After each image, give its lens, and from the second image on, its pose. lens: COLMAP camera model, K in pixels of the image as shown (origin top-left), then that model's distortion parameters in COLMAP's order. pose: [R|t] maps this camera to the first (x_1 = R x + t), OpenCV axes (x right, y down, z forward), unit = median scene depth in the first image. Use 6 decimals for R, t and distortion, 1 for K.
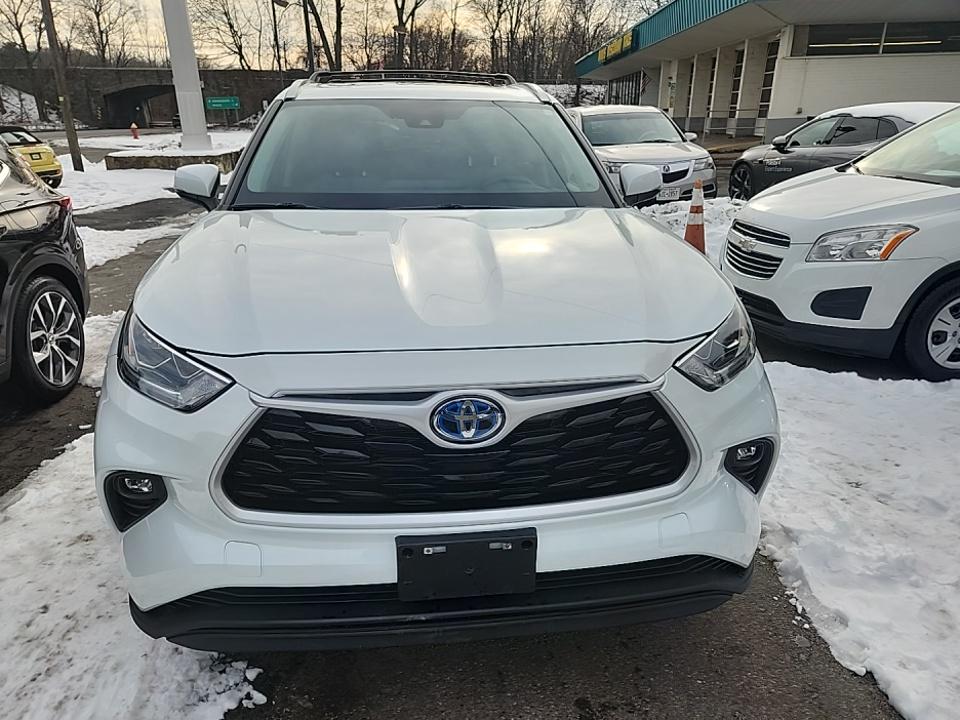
lens RADIAL K [[644.5, 0, 477.5], [0, 644.5, 361.3], [0, 0, 1]] dist [0.036430, -0.015206]
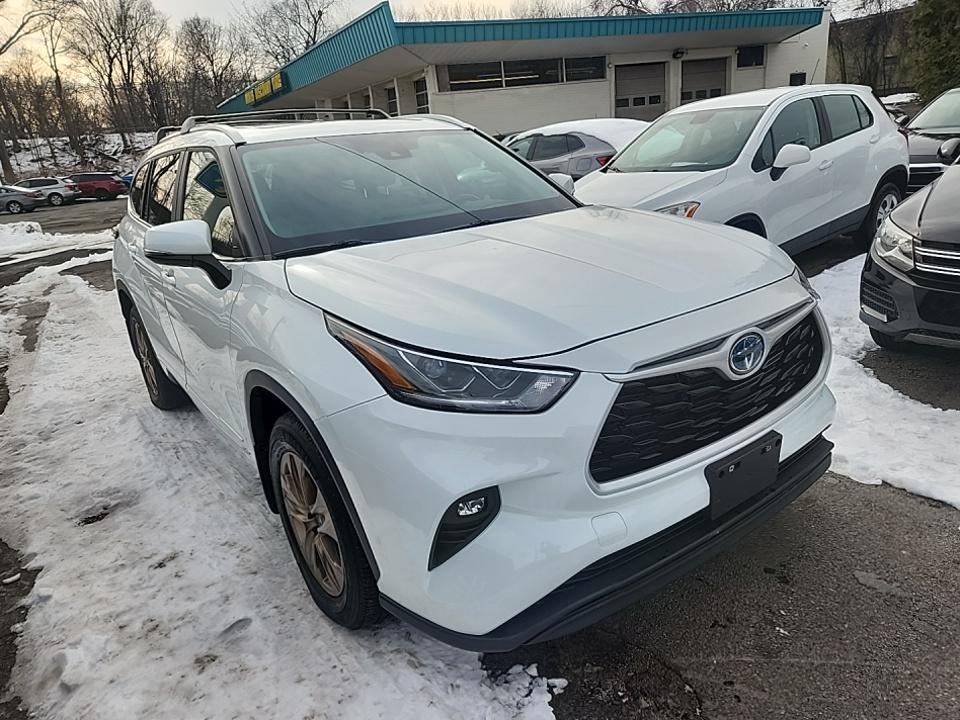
lens RADIAL K [[644.5, 0, 467.3], [0, 644.5, 369.9], [0, 0, 1]] dist [0.036430, -0.015206]
pose [[0.863089, -0.236656, 0.446174, -0.202133], [0.255387, 0.966658, 0.018701, -0.008102], [-0.435723, 0.097806, 0.894751, 0.017924]]
